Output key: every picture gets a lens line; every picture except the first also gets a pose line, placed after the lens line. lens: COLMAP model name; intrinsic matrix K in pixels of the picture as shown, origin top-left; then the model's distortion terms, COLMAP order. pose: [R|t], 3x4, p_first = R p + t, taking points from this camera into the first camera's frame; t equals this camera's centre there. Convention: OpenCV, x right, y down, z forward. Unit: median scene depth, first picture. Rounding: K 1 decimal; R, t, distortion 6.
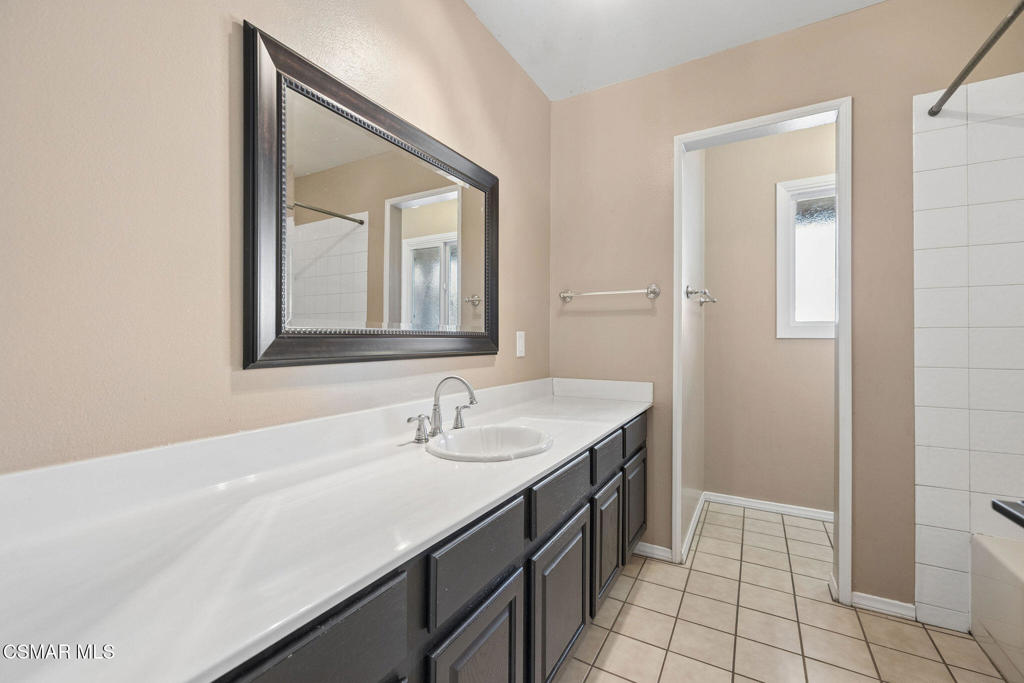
lens RADIAL K [[431.2, 0, 504.9], [0, 431.2, 338.9], [0, 0, 1]] dist [0.000991, -0.000245]
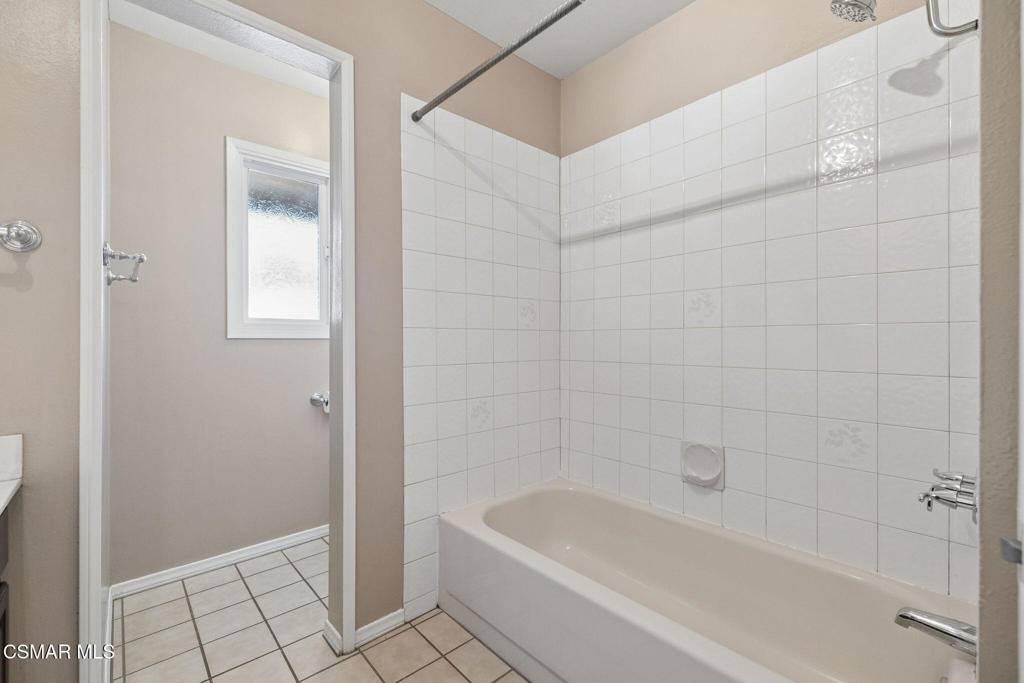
lens RADIAL K [[431.2, 0, 504.9], [0, 431.2, 338.9], [0, 0, 1]] dist [0.000991, -0.000245]
pose [[0.306654, -0.000482, 0.951821, 0.074165], [0.003016, 0.999995, -0.000466, 0.001595], [-0.951816, 0.003013, 0.306654, 0.441413]]
